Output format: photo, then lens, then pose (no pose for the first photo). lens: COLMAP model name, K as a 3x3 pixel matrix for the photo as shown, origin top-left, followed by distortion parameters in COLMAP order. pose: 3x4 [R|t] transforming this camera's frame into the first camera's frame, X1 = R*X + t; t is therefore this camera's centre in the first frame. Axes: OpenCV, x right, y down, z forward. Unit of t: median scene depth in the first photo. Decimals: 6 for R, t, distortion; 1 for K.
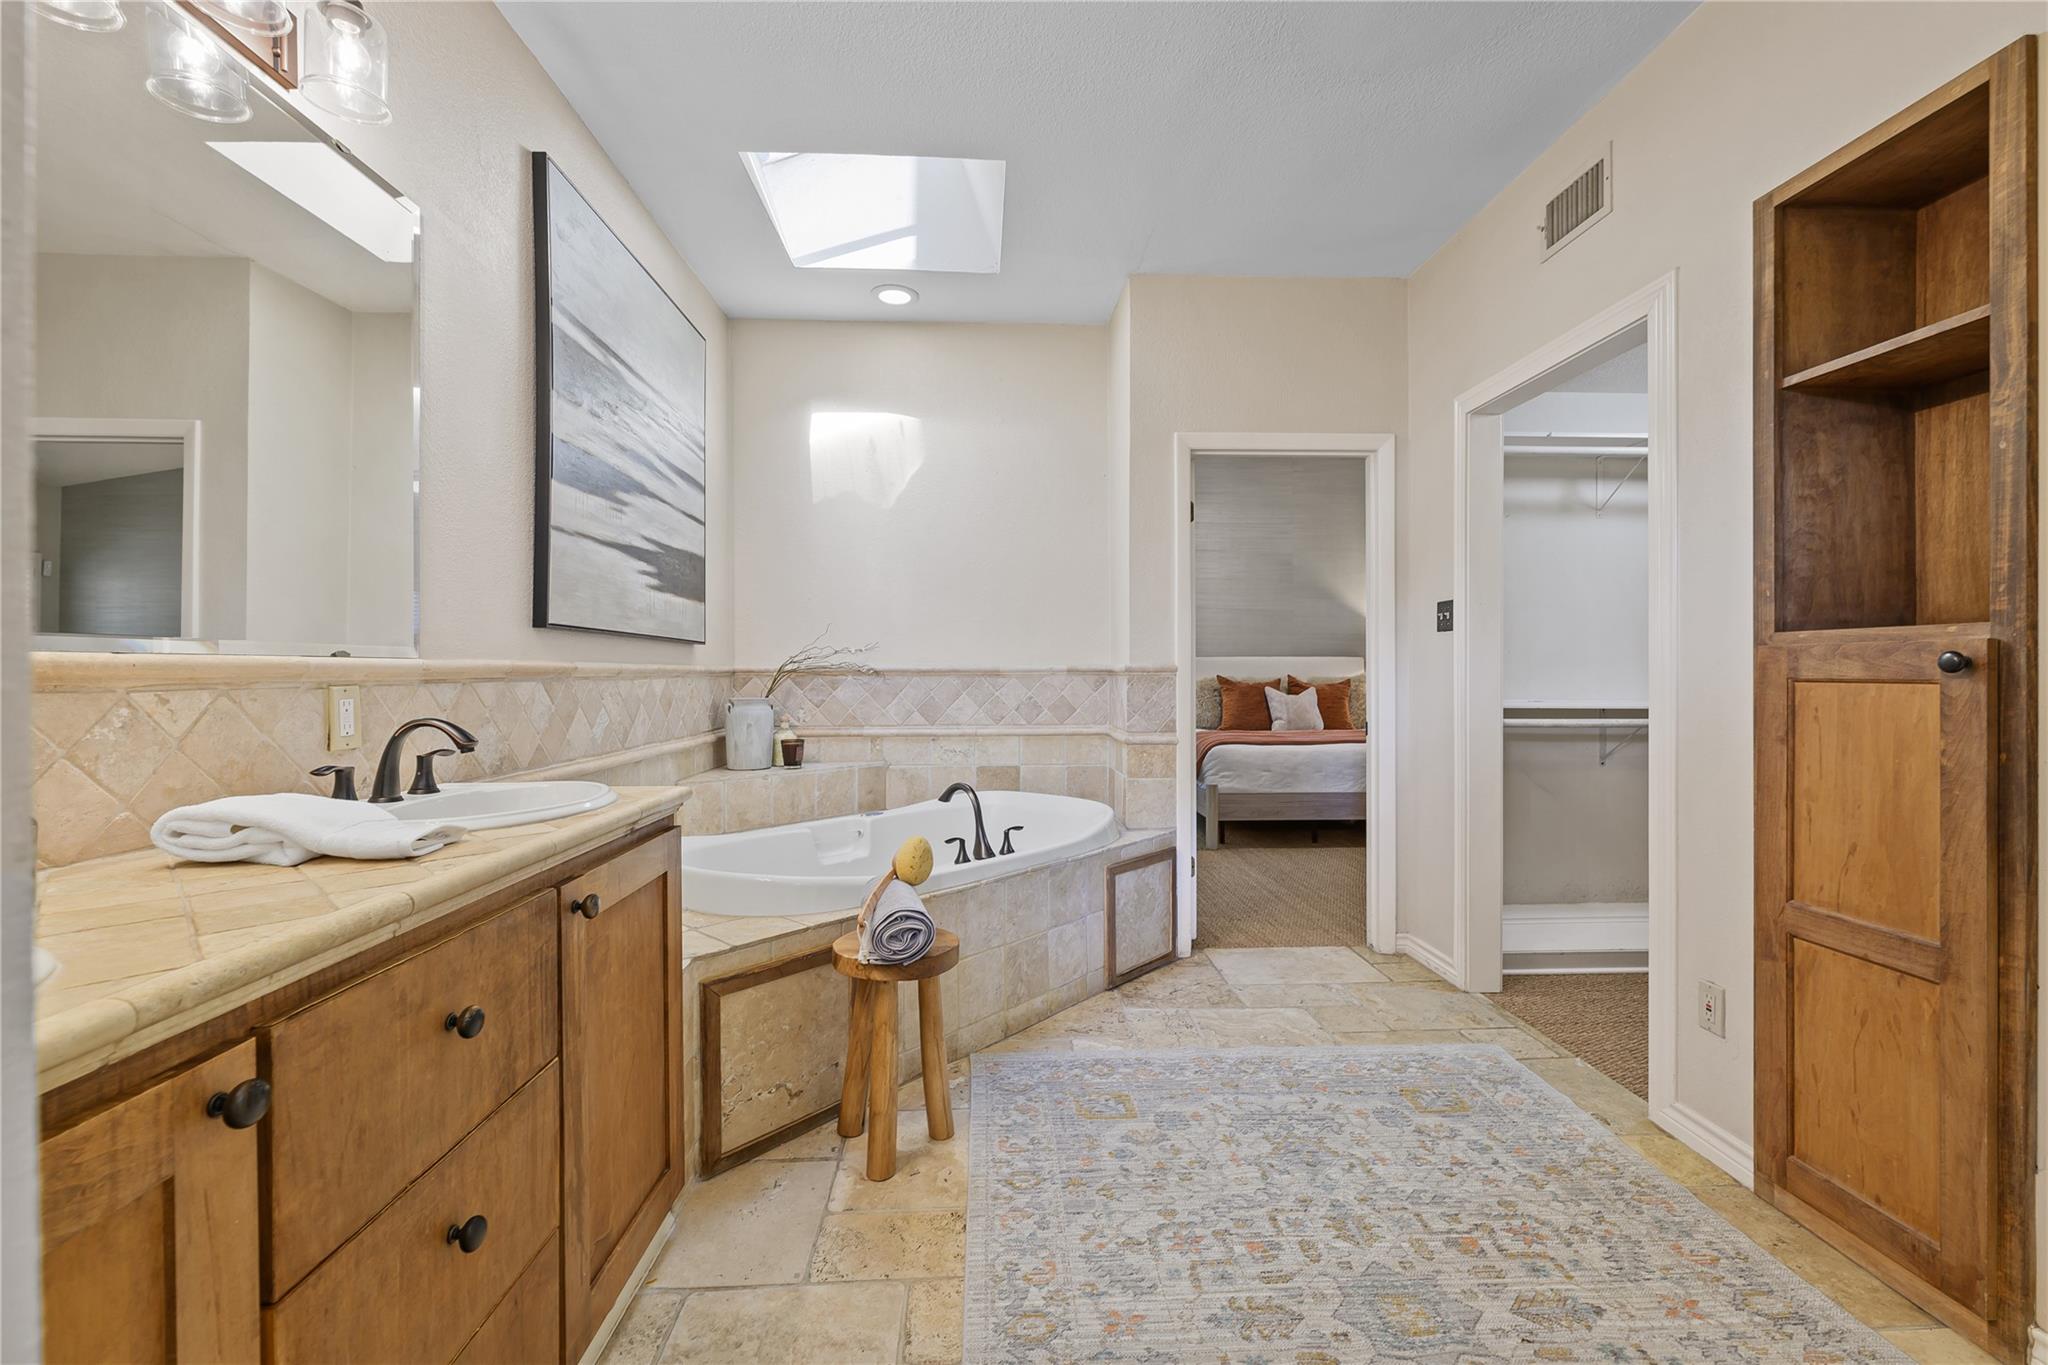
lens RADIAL K [[866.1, 0, 1023.4], [0, 866.1, 667.6], [0, 0, 1]] dist [-0.001979, -0.000180]
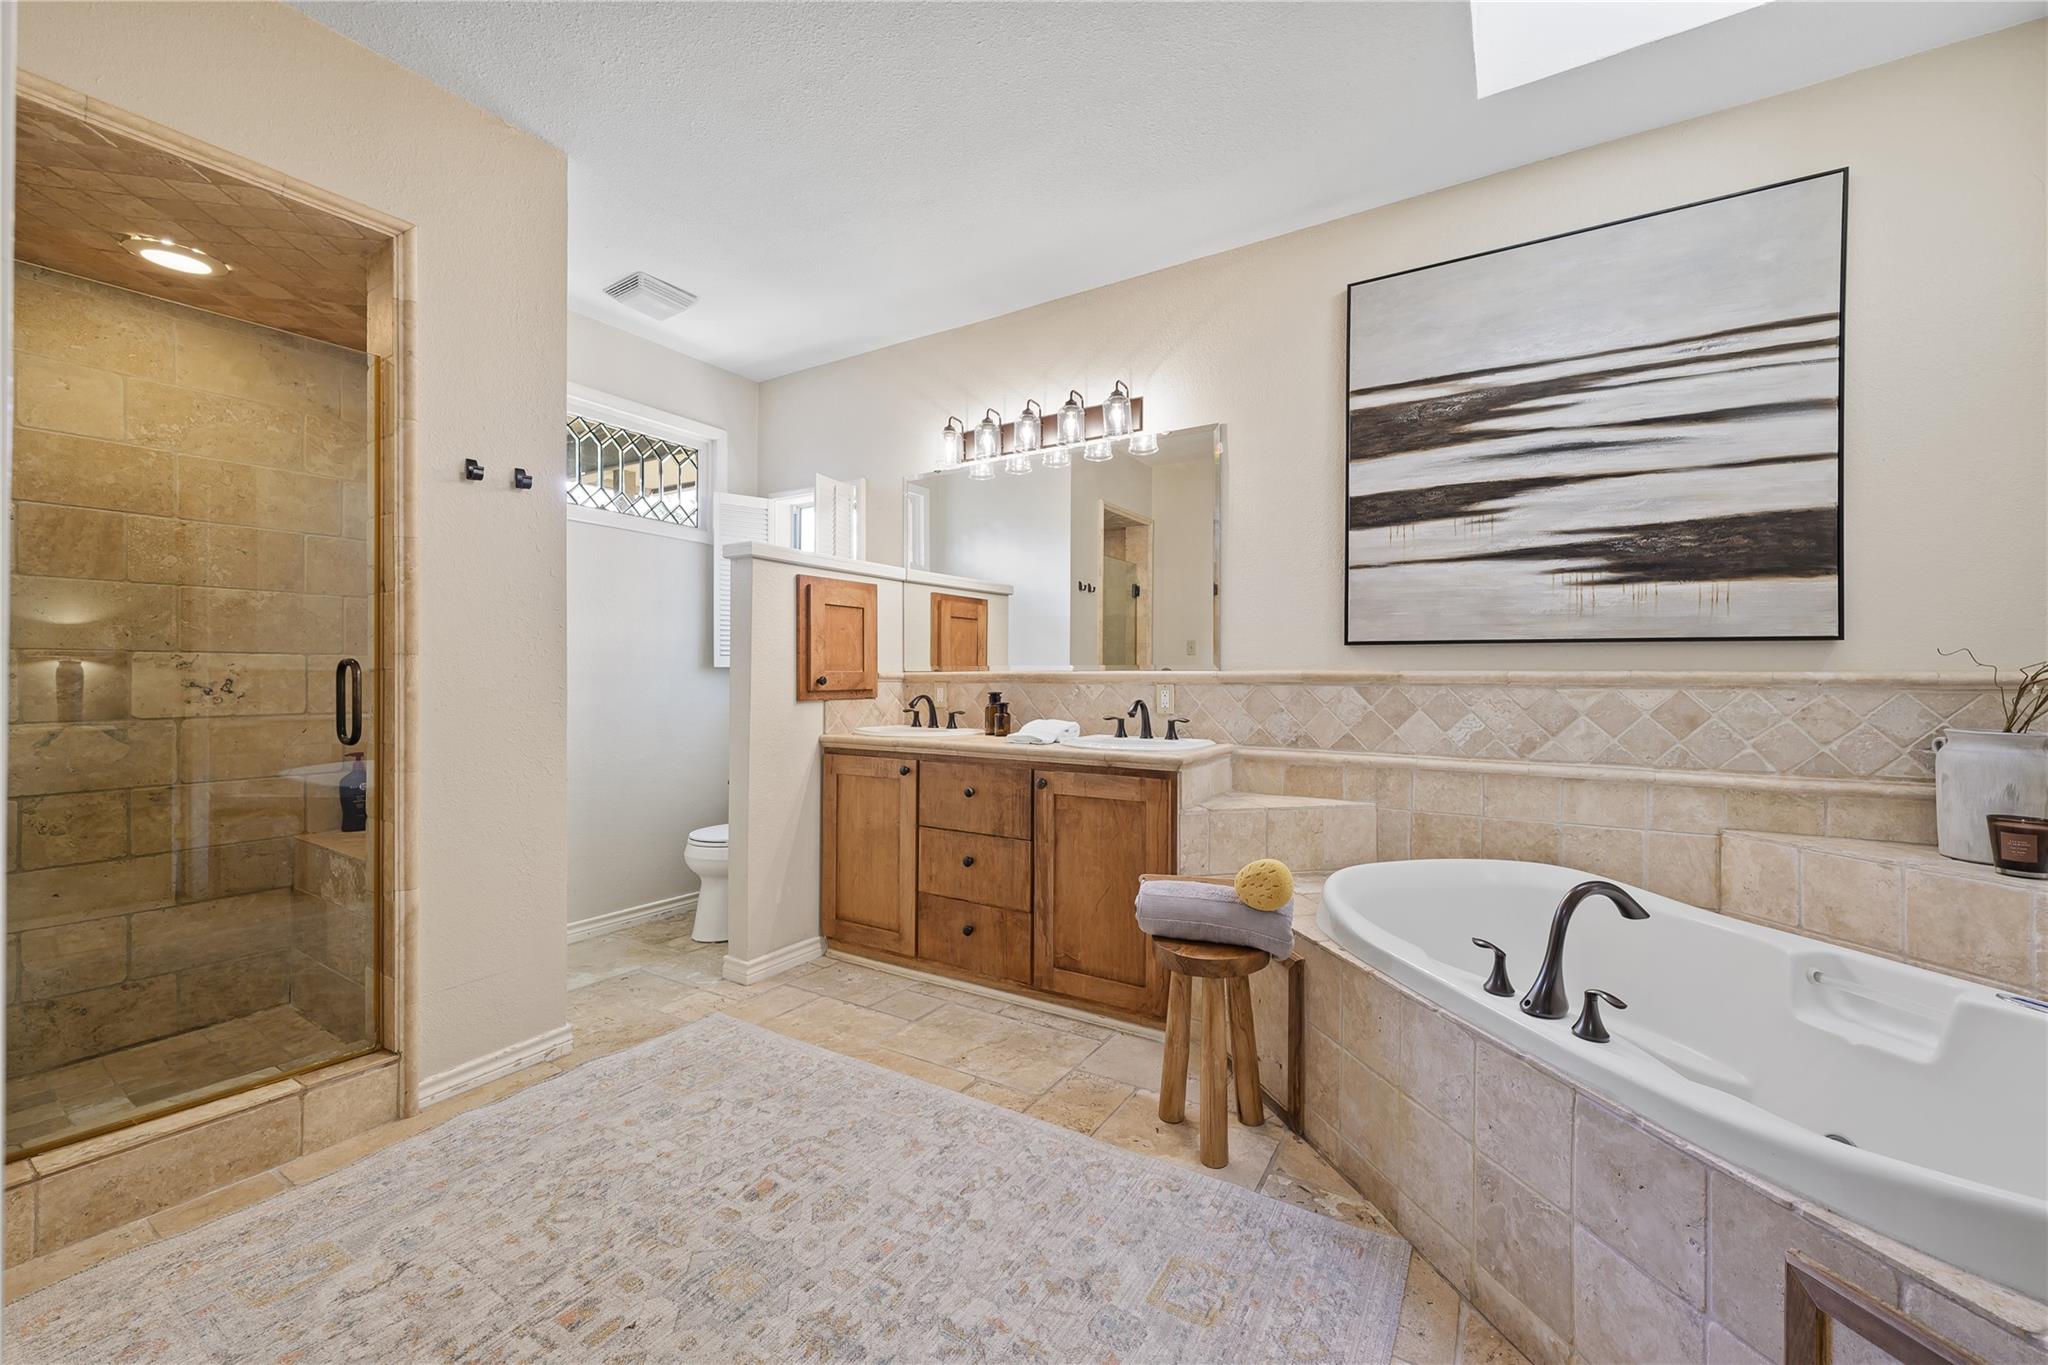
lens RADIAL K [[803.9, 0, 1022.9], [0, 803.9, 683.2], [0, 0, 1]] dist [-0.000945, -0.000077]
pose [[-0.566516, 0.011202, -0.823975, 0.944967], [-0.000939, 0.999898, 0.014239, -0.008152], [0.824050, 0.008840, -0.566448, 1.653834]]
